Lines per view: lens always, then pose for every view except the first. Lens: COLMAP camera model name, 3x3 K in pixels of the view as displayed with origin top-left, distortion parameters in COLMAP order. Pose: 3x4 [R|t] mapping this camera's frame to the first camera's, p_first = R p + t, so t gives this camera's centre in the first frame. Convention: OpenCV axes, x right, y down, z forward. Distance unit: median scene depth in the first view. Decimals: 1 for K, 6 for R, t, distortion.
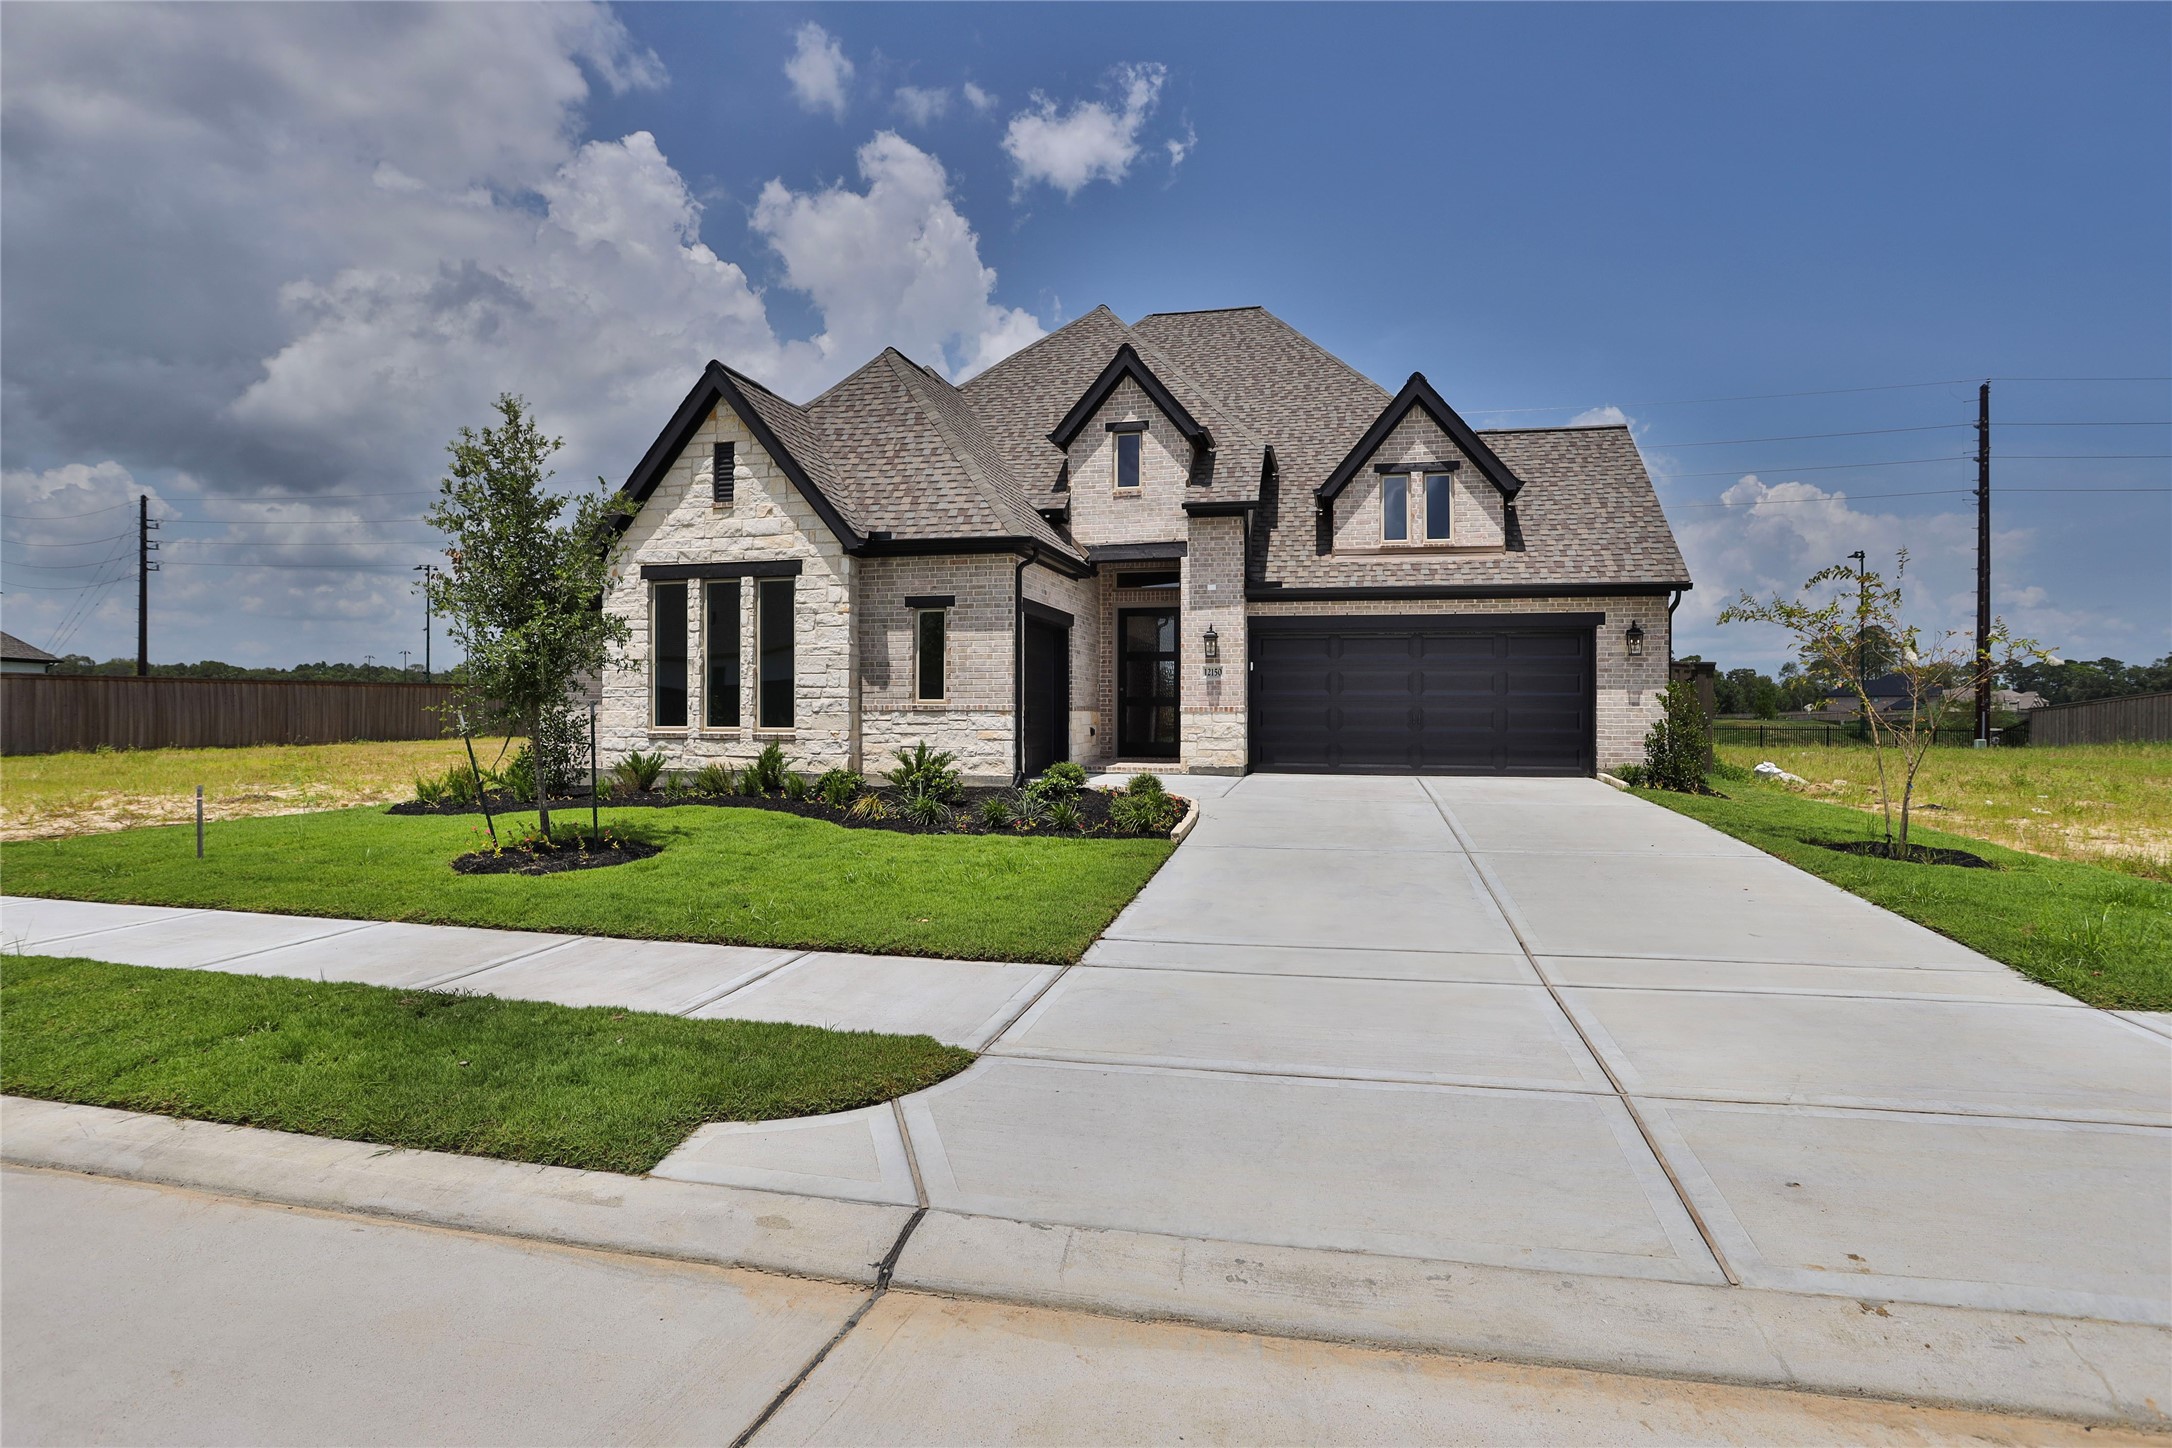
lens RADIAL K [[1088.5, 0, 1088.0], [0, 1088.5, 717.4], [0, 0, 1]] dist [0.002987, 0.000005]
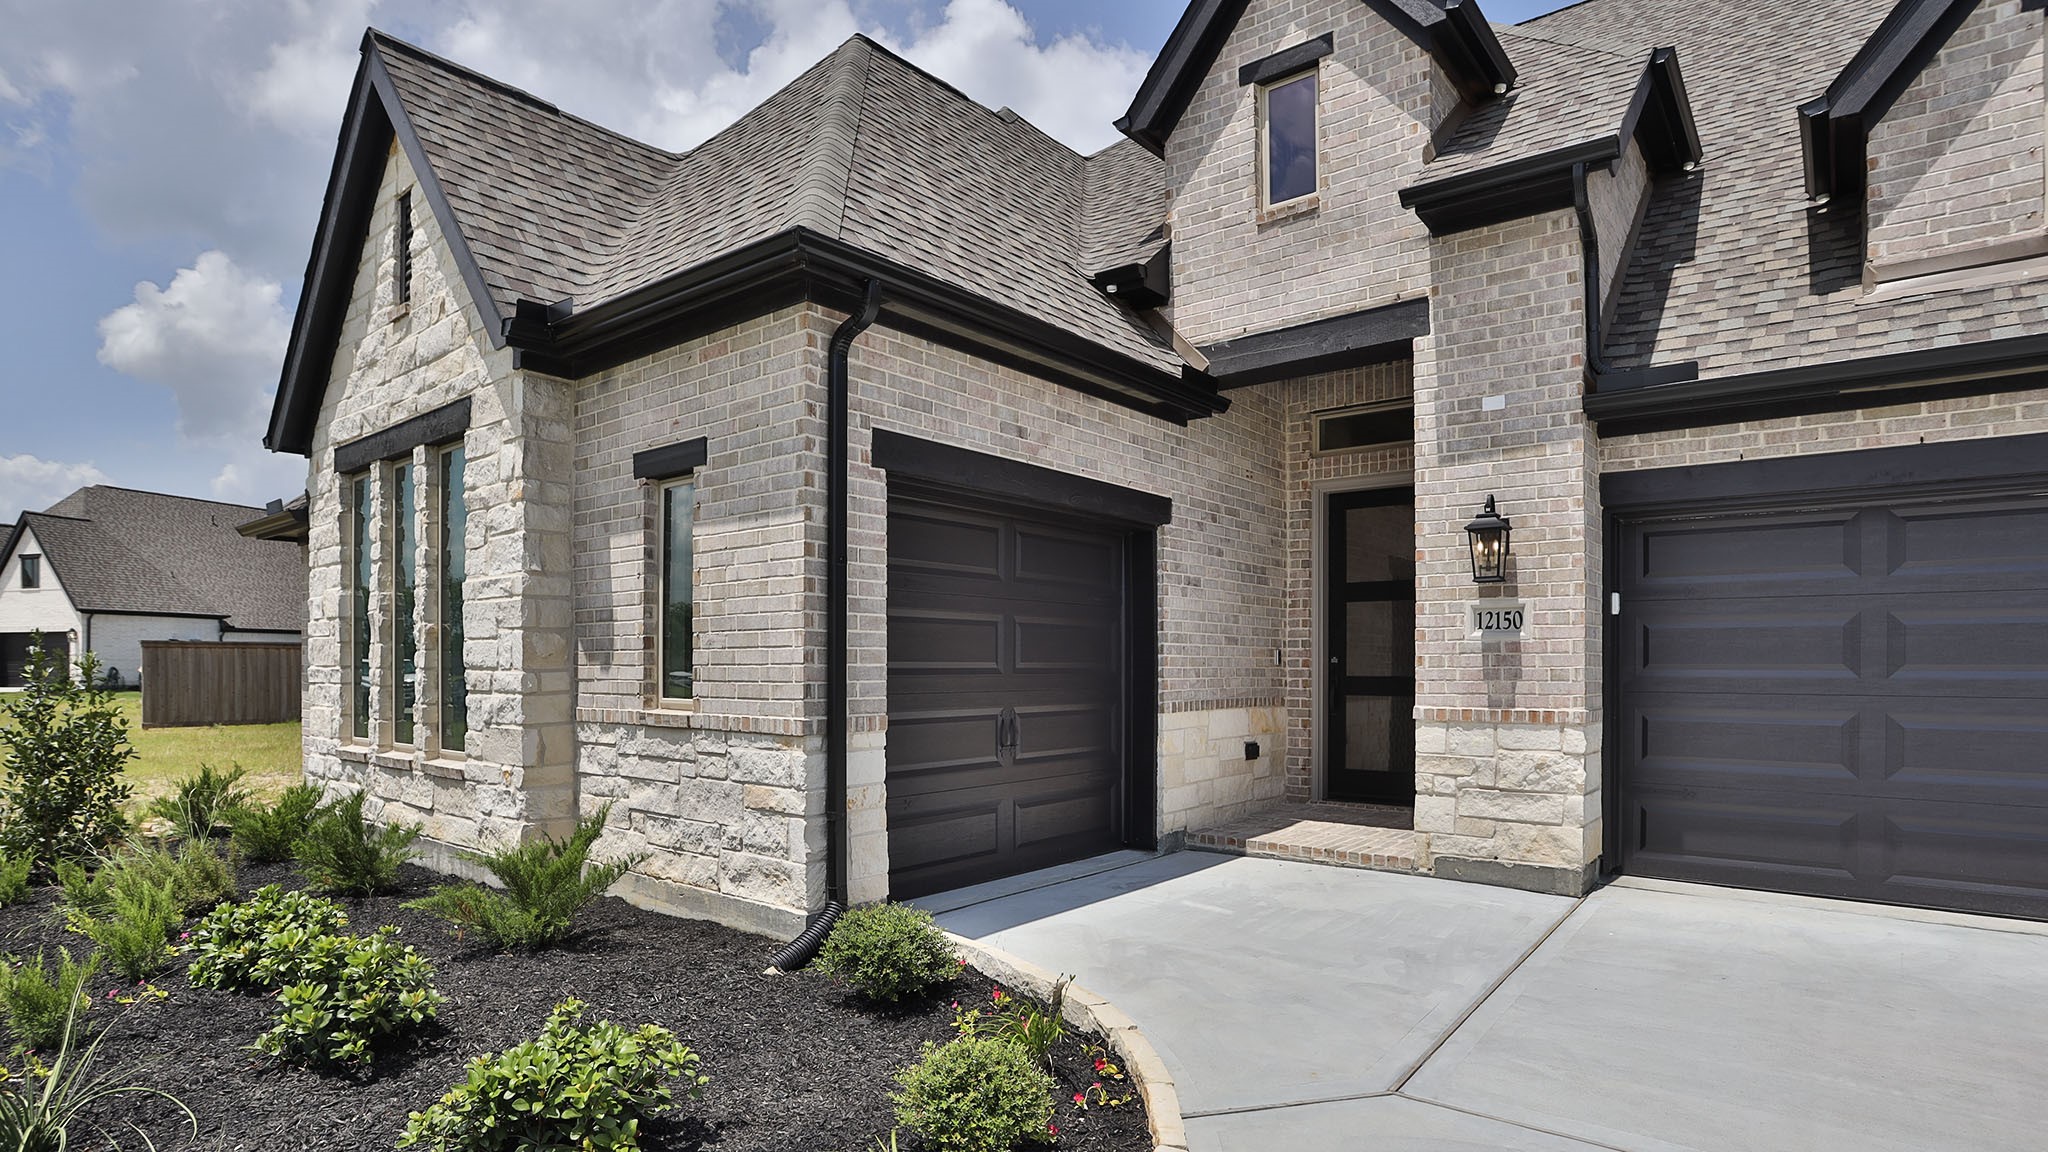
lens RADIAL K [[1063.3, 0, 1019.3], [0, 1063.3, 668.7], [0, 0, 1]] dist [-0.036099, 0.006152]
pose [[0.906948, 0.000044, -0.421243, 0.117993], [-0.001800, 0.999991, -0.003773, -0.022429], [0.421239, 0.004180, 0.906940, 0.584479]]
